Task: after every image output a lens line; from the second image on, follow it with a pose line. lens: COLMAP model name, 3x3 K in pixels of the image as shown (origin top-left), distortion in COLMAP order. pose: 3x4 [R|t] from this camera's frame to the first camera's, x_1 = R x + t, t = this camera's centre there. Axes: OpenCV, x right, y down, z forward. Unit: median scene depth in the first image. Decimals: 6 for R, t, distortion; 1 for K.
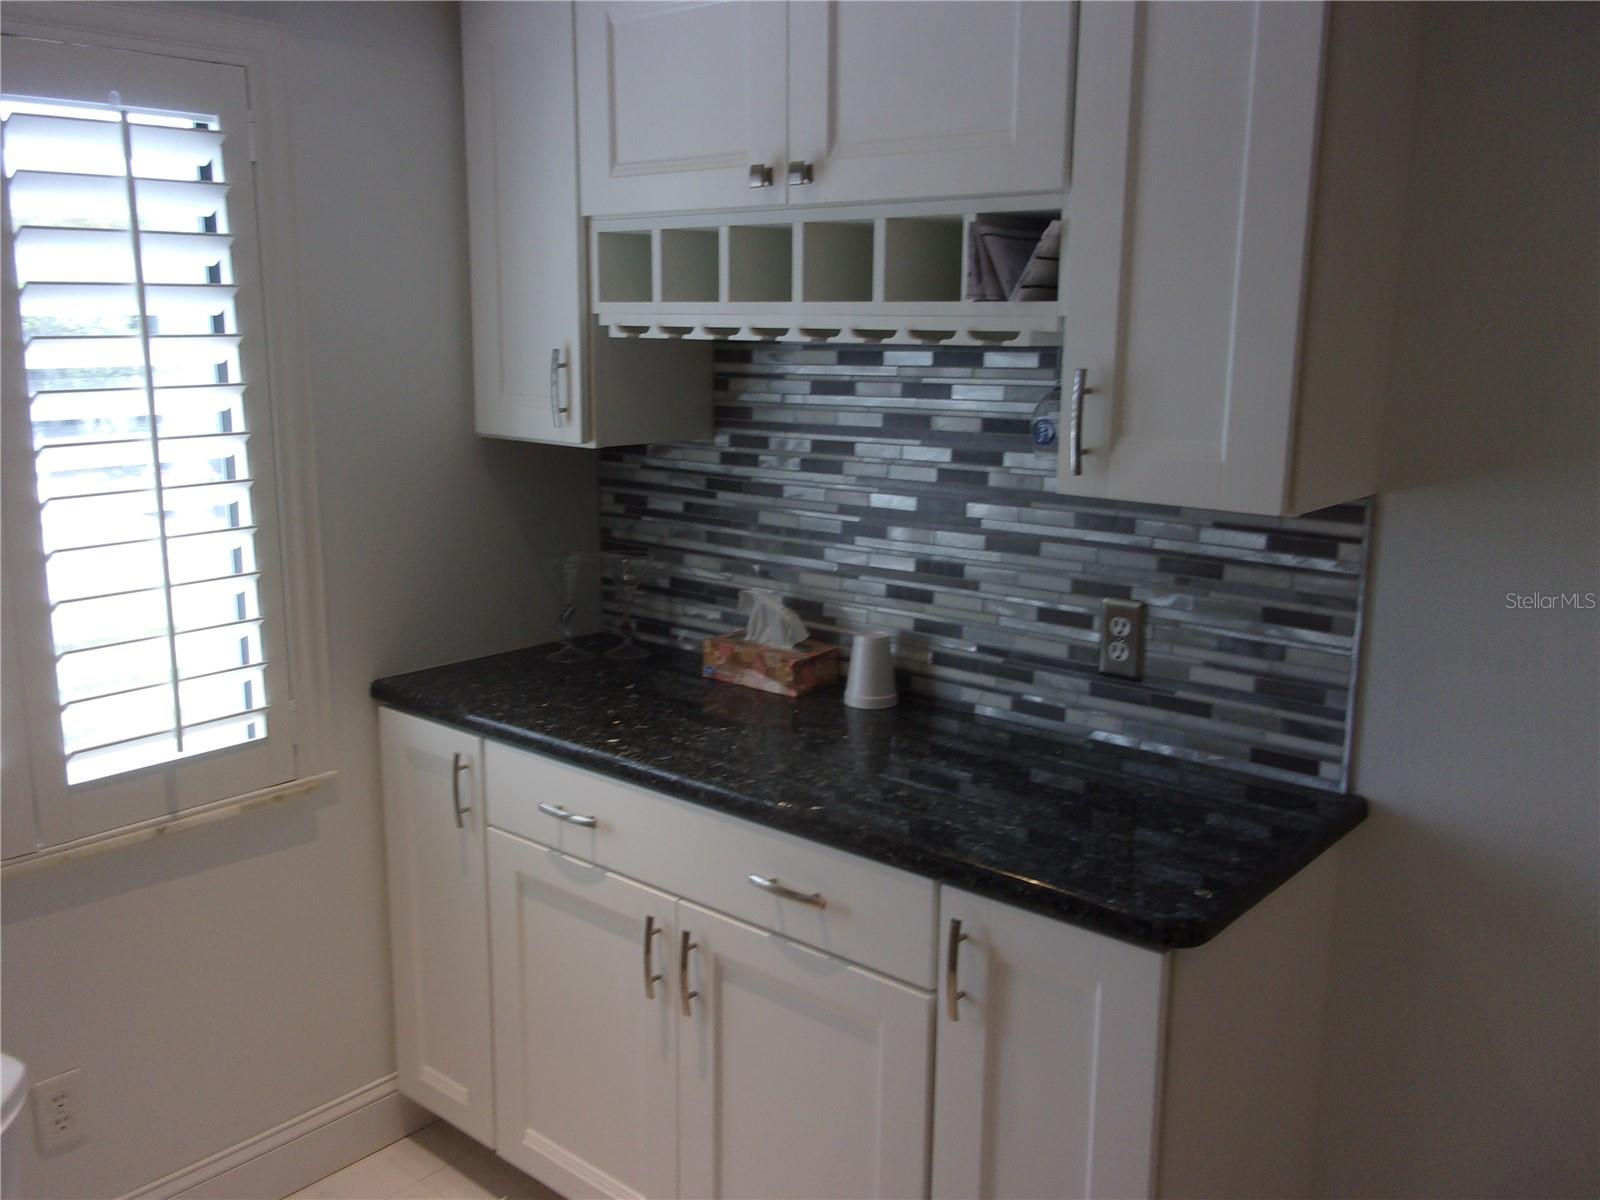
lens RADIAL K [[1363.9, 0, 810.1], [0, 1363.9, 597.5], [0, 0, 1]] dist [0.026973, -0.022379]
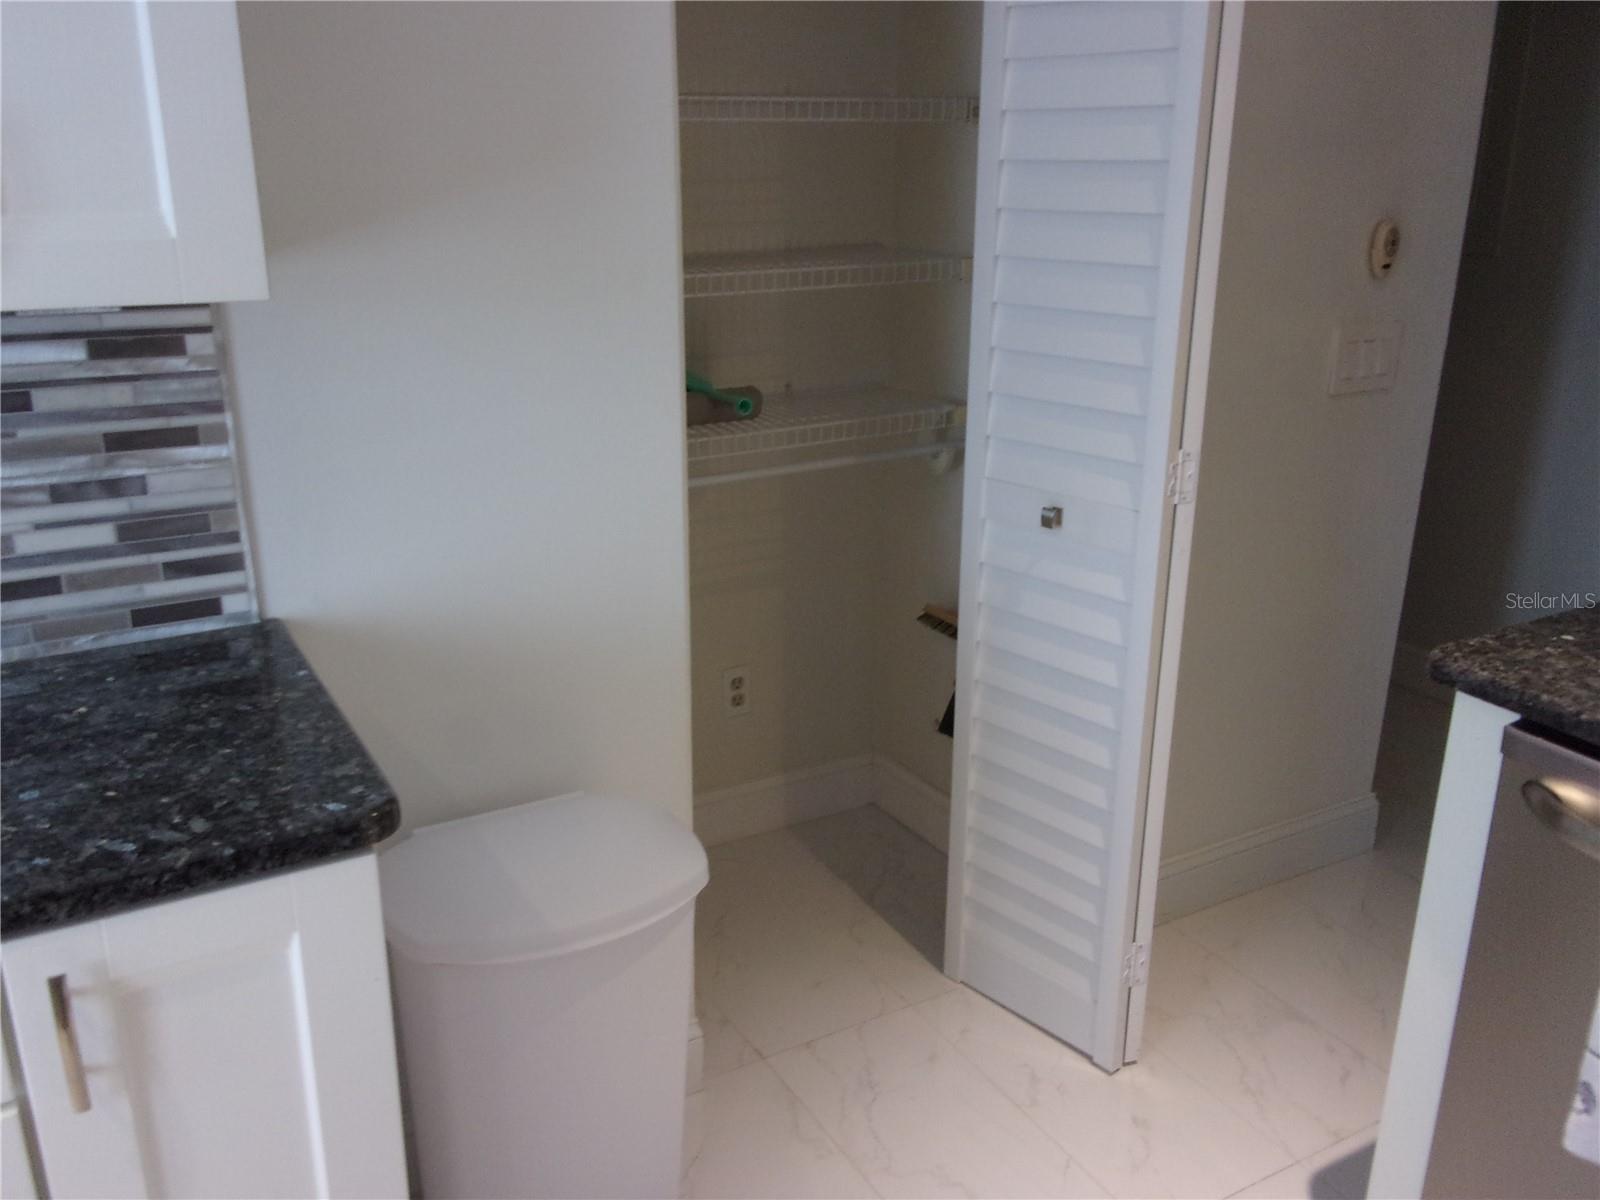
lens RADIAL K [[1363.9, 0, 792.5], [0, 1363.9, 596.7], [0, 0, 1]] dist [0.026973, -0.022379]
pose [[0.333725, -0.313770, 0.888919, -0.248979], [0.174255, 0.947262, 0.268944, -0.044531], [-0.926425, 0.065146, 0.370801, 0.333778]]
